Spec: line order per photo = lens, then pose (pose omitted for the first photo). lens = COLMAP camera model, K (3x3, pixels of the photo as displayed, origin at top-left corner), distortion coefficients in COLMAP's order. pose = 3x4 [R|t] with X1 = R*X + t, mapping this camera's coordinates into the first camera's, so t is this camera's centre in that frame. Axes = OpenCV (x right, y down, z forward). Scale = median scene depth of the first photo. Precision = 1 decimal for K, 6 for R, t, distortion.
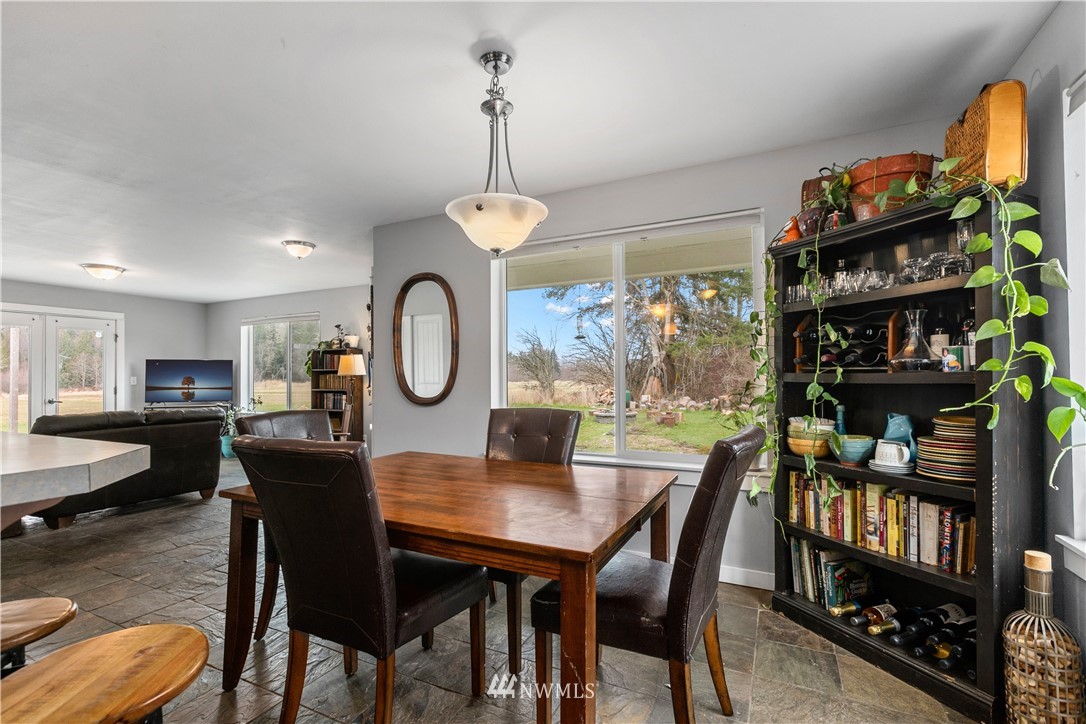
lens RADIAL K [[493.0, 0, 547.8], [0, 493.0, 370.3], [0, 0, 1]] dist [-0.000643, -0.000620]
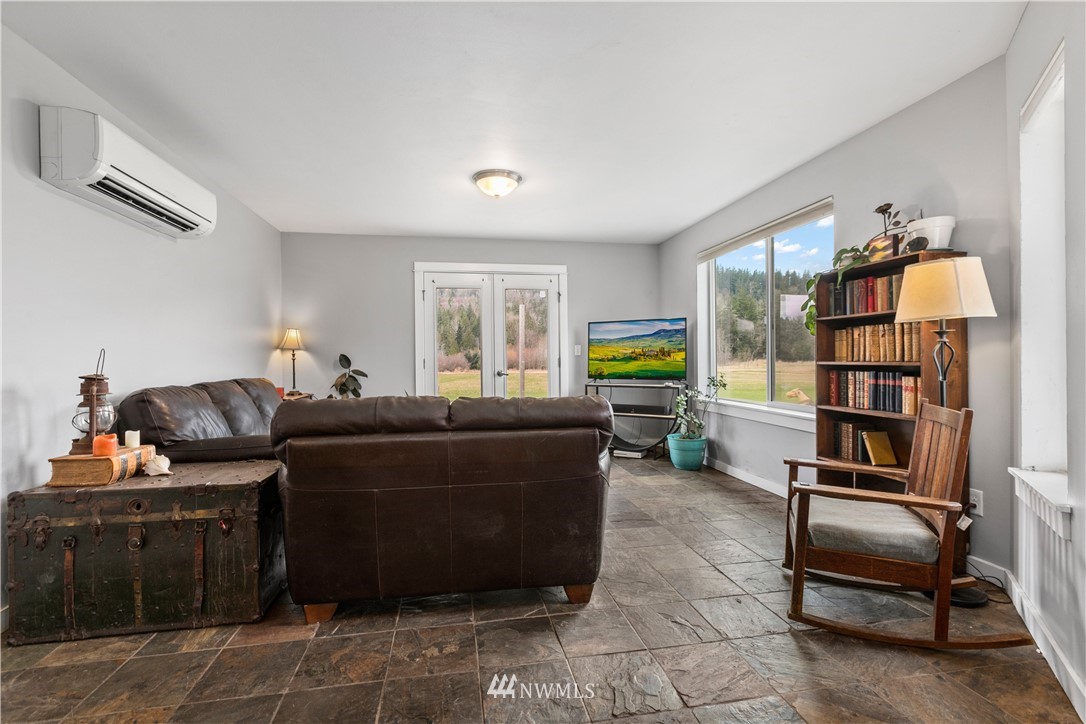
lens RADIAL K [[493.0, 0, 527.9], [0, 493.0, 360.5], [0, 0, 1]] dist [-0.000643, -0.000620]
pose [[0.575527, 0.004778, -0.817769, -0.267303], [0.012829, 0.999807, 0.014871, 0.027424], [0.817682, -0.019050, 0.575354, 0.532730]]
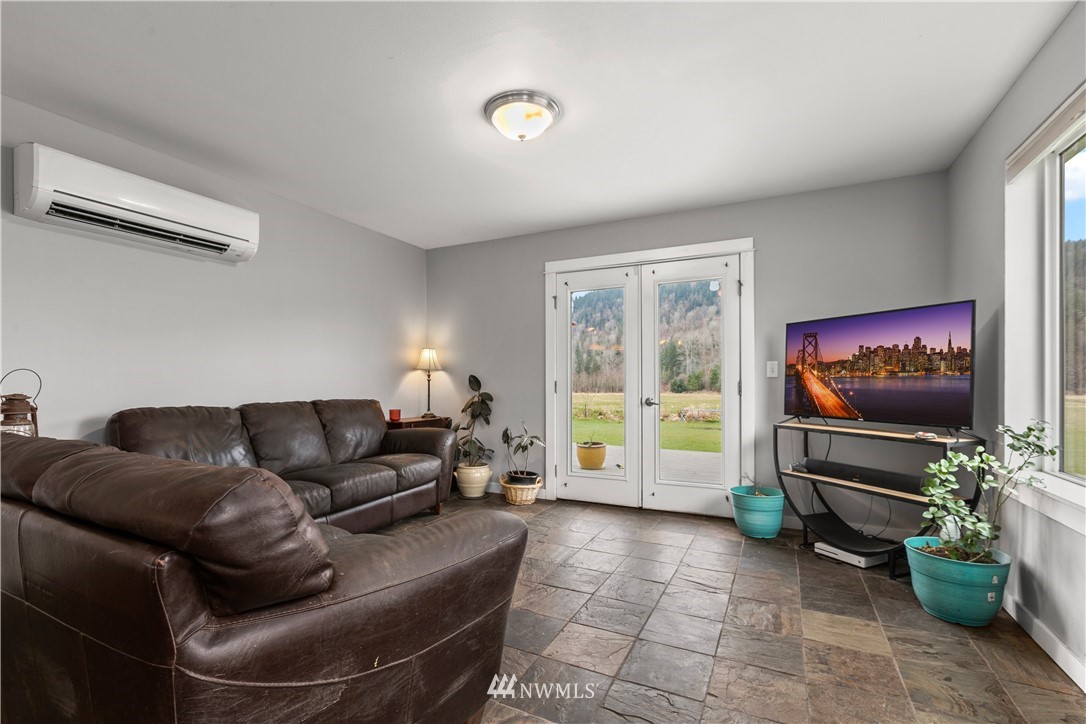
lens RADIAL K [[493.0, 0, 534.4], [0, 493.0, 379.1], [0, 0, 1]] dist [-0.000643, -0.000620]
pose [[-0.021320, 0.003278, -0.999767, -0.374352], [0.010428, 0.999941, 0.003057, 0.029855], [0.999718, -0.010360, -0.021353, 0.853233]]
